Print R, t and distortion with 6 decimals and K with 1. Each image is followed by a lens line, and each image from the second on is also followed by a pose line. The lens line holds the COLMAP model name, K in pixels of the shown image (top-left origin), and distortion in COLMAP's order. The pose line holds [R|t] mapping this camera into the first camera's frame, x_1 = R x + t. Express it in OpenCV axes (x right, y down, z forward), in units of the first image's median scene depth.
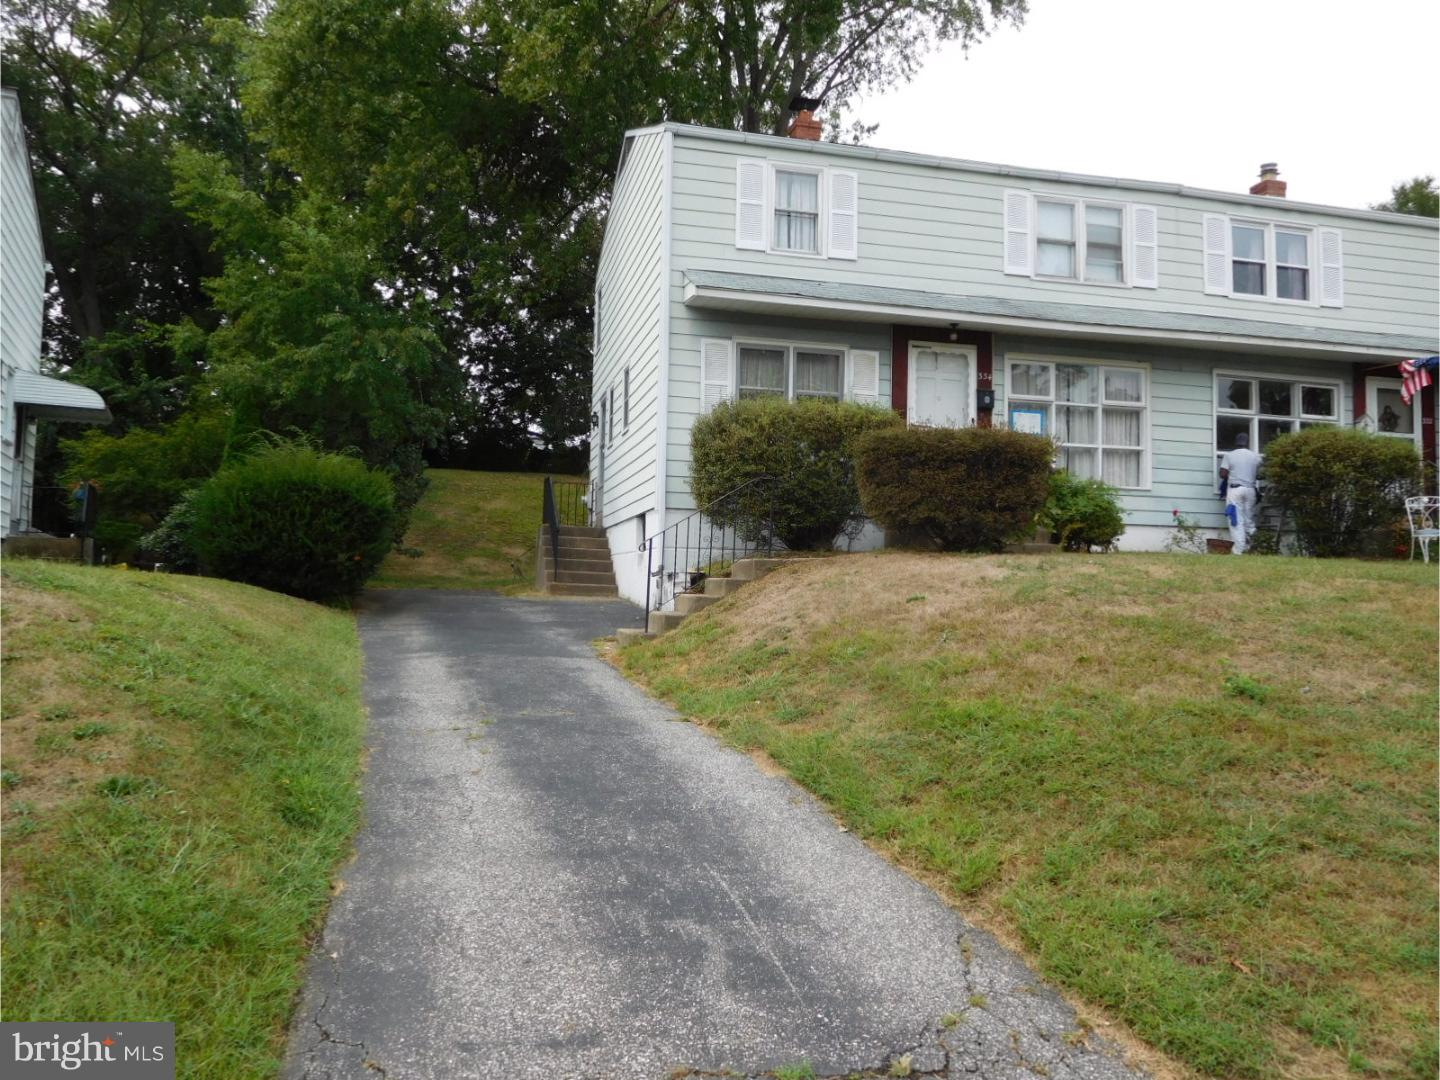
lens RADIAL K [[1086.7, 0, 727.4], [0, 1086.7, 546.7], [0, 0, 1]] dist [-0.001705, -0.002575]
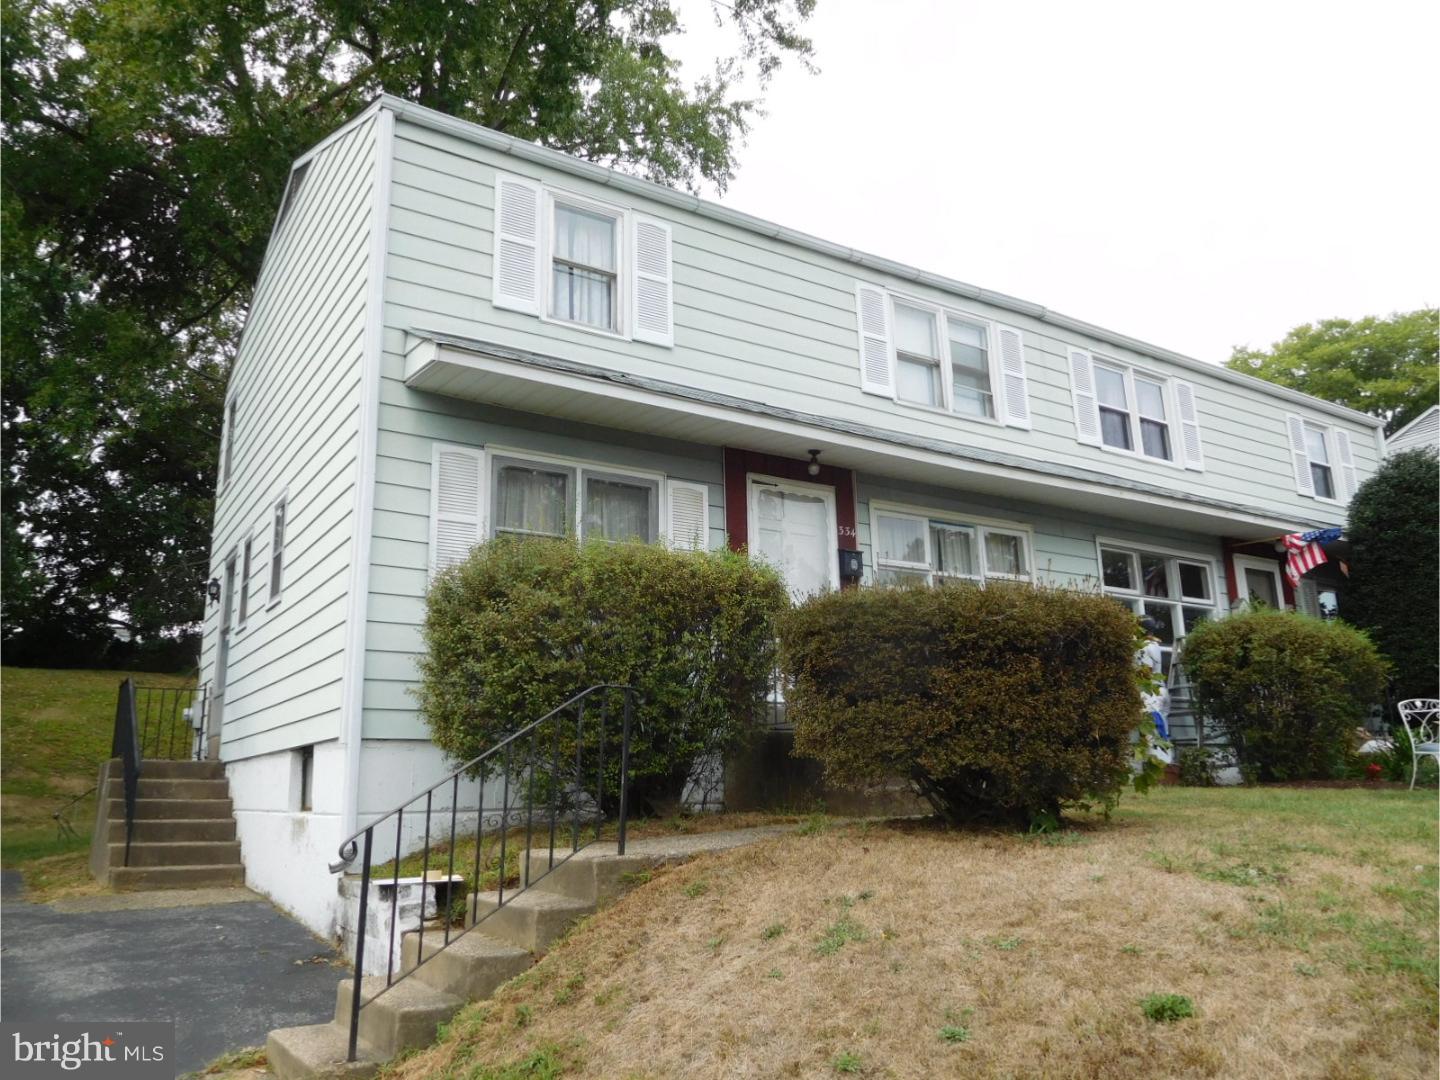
lens RADIAL K [[1086.7, 0, 730.5], [0, 1086.7, 540.3], [0, 0, 1]] dist [-0.001705, -0.002575]
pose [[0.944227, 0.036151, 0.327304, -0.055971], [0.024760, 0.983348, -0.180040, -0.027242], [-0.328362, 0.178102, 0.927609, 0.369086]]
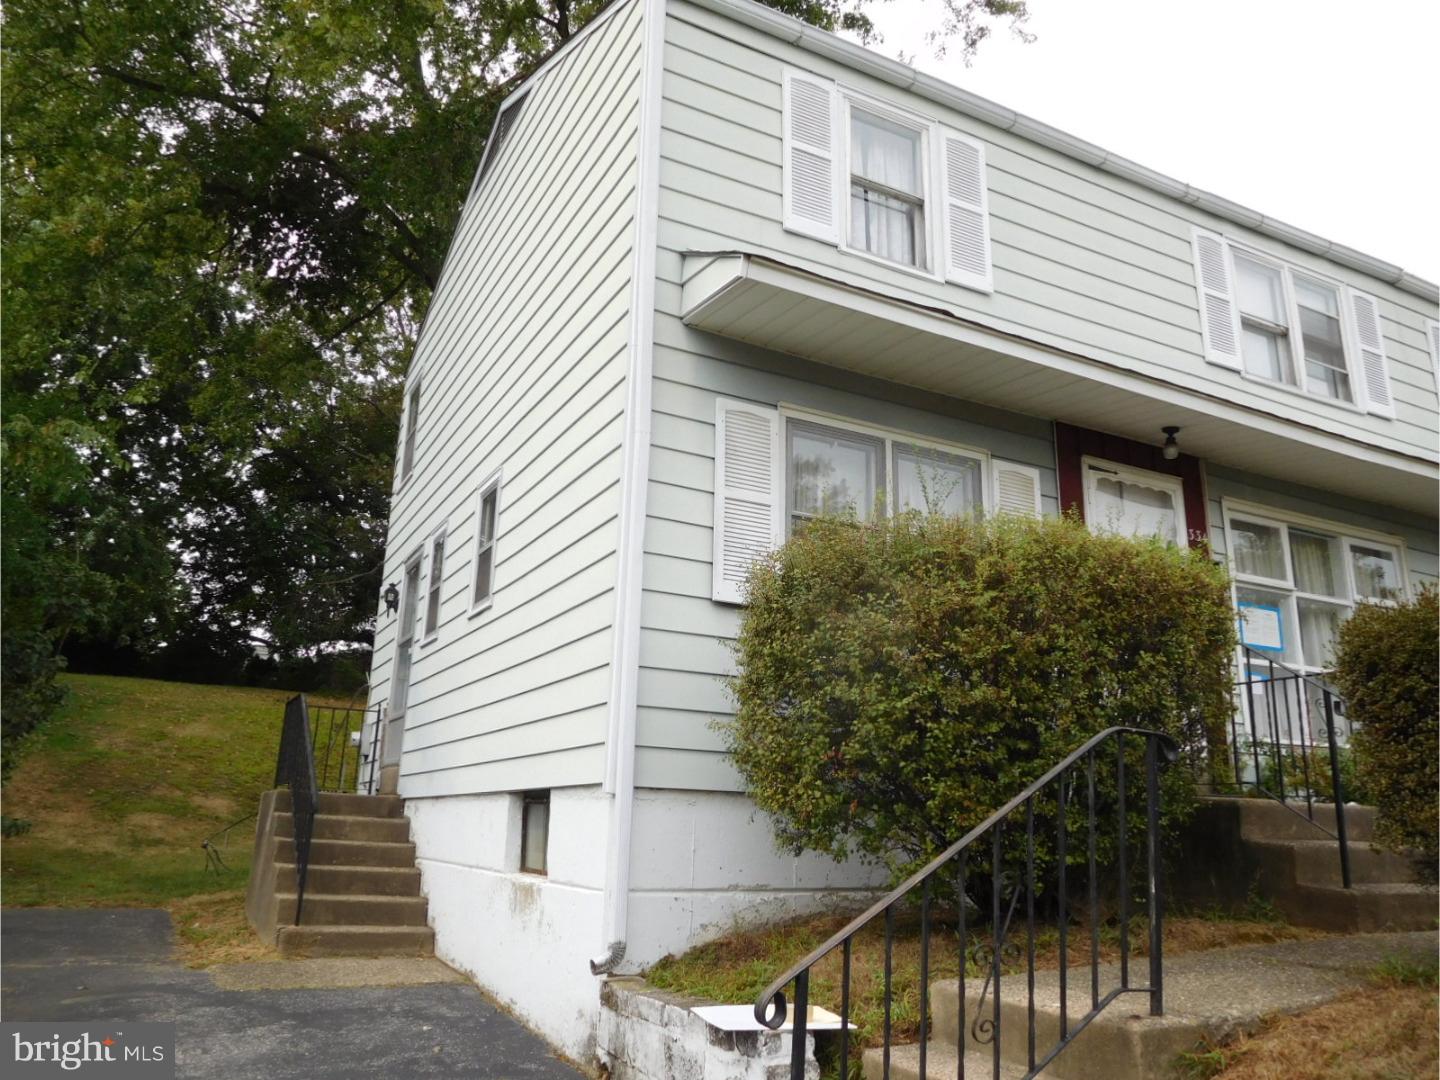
lens RADIAL K [[1086.7, 0, 728.2], [0, 1086.7, 532.9], [0, 0, 1]] dist [-0.001705, -0.002575]
pose [[0.971352, 0.067976, 0.227717, -0.104954], [-0.016691, 0.975366, -0.219959, -0.034818], [-0.237059, 0.209856, 0.948558, 0.523850]]
